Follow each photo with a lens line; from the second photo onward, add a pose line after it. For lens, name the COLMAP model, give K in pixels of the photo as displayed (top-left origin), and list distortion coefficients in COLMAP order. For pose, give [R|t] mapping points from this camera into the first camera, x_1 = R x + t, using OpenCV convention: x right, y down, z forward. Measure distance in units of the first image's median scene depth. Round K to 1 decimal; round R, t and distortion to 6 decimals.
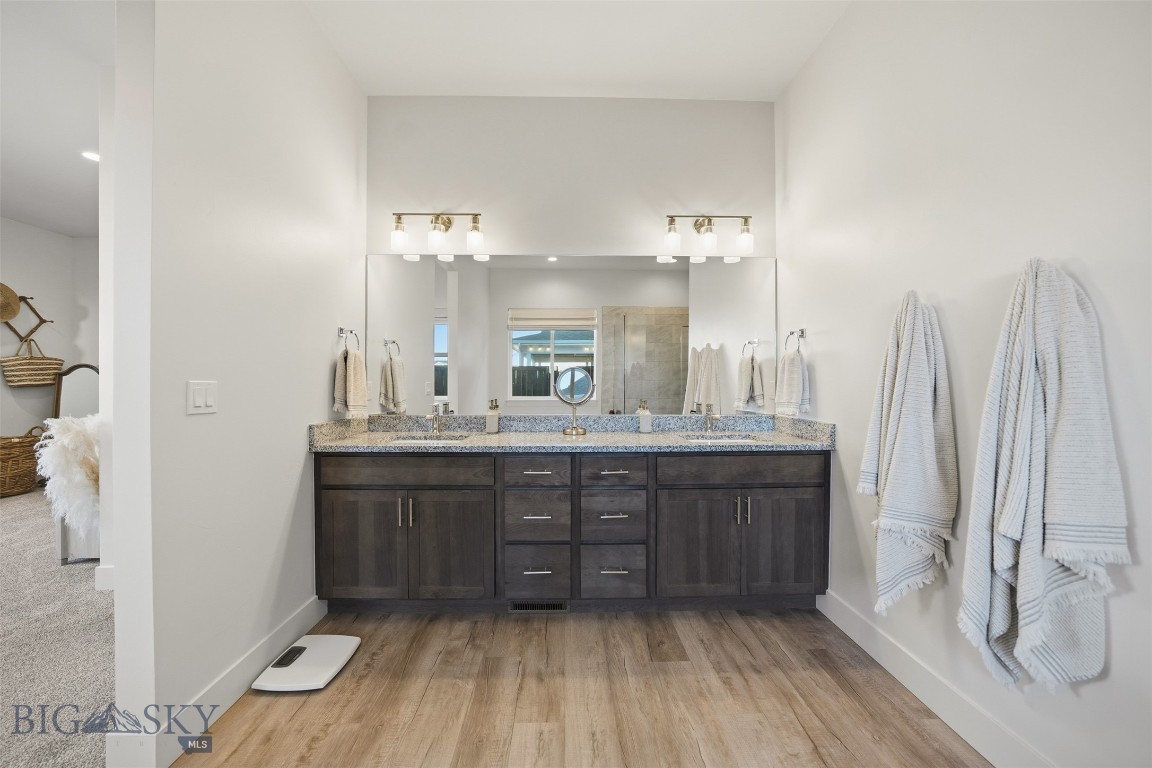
lens RADIAL K [[397.5, 0, 570.5], [0, 397.5, 378.6], [0, 0, 1]] dist [-0.028356, 0.004907]
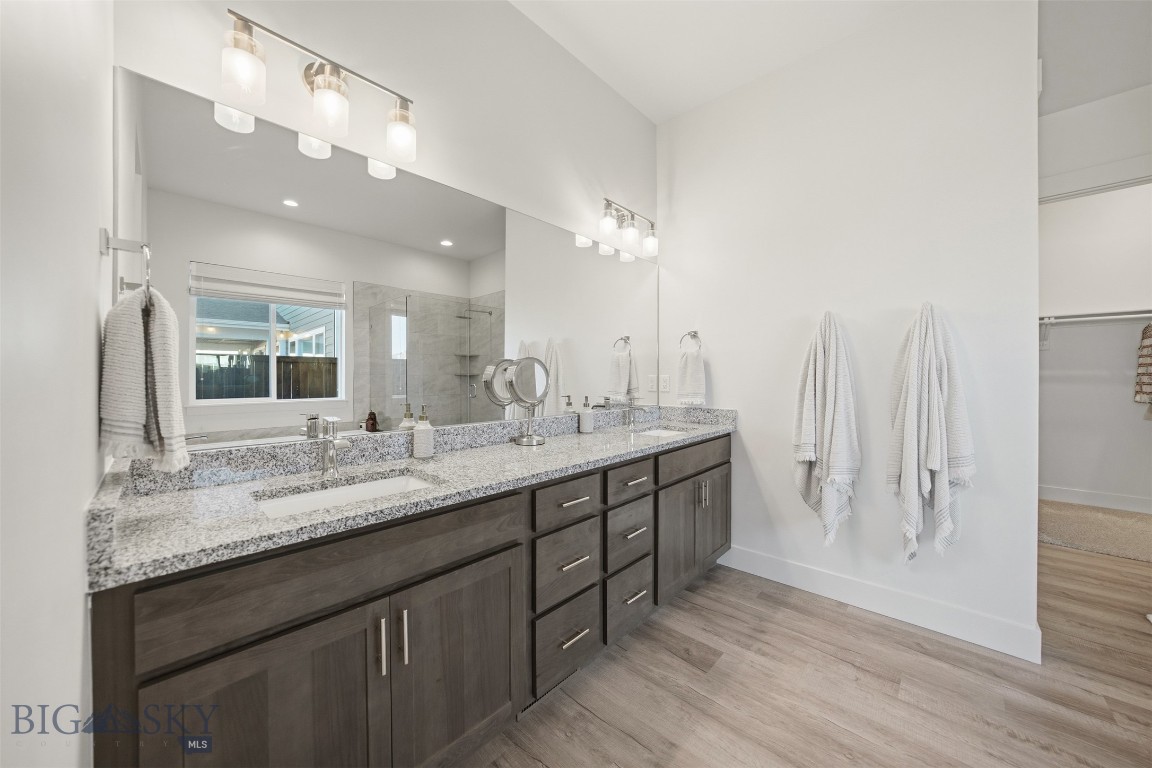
lens RADIAL K [[397.5, 0, 579.0], [0, 397.5, 378.6], [0, 0, 1]] dist [-0.028356, 0.004907]
pose [[0.705263, -0.001974, 0.708943, -0.581492], [-0.005585, 0.999950, 0.008341, 0.007949], [-0.708923, -0.009842, 0.705217, 0.485826]]
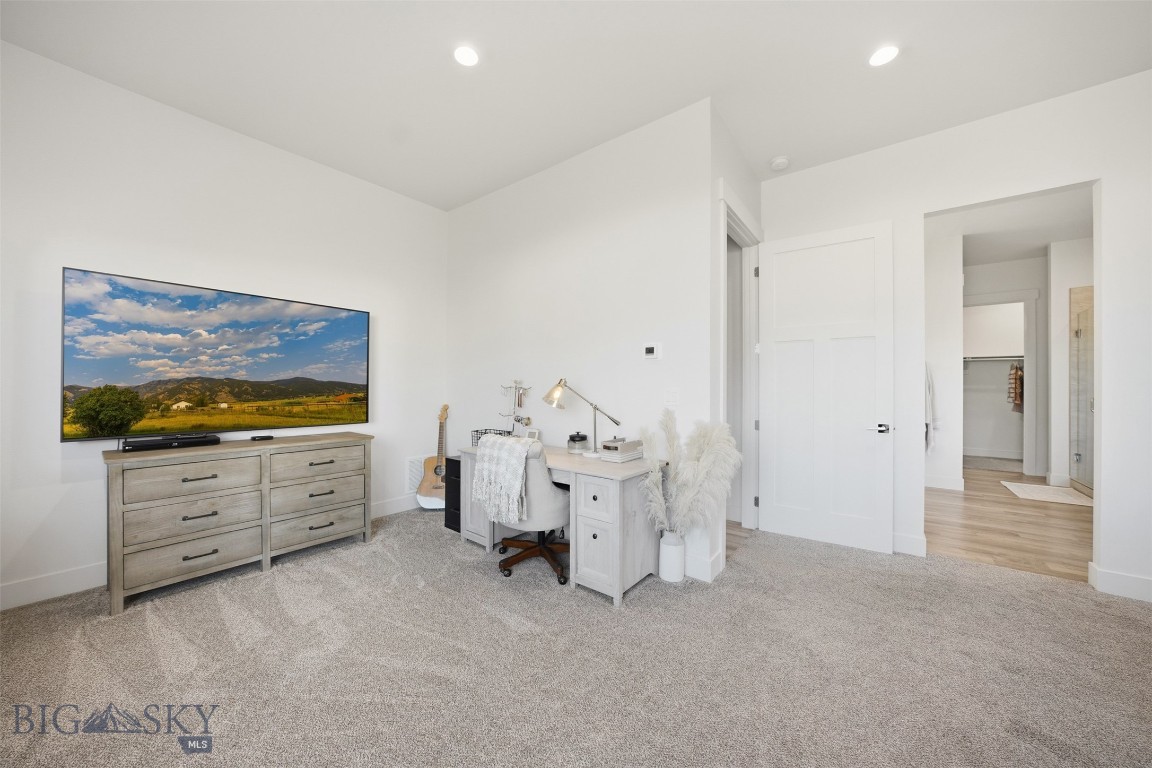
lens RADIAL K [[397.5, 0, 583.7], [0, 397.5, 385.9], [0, 0, 1]] dist [-0.028356, 0.004907]
pose [[0.631467, 0.007676, 0.775365, -2.581460], [-0.015249, 0.999881, 0.002520, 0.017946], [-0.775253, -0.013415, 0.631509, 0.666378]]
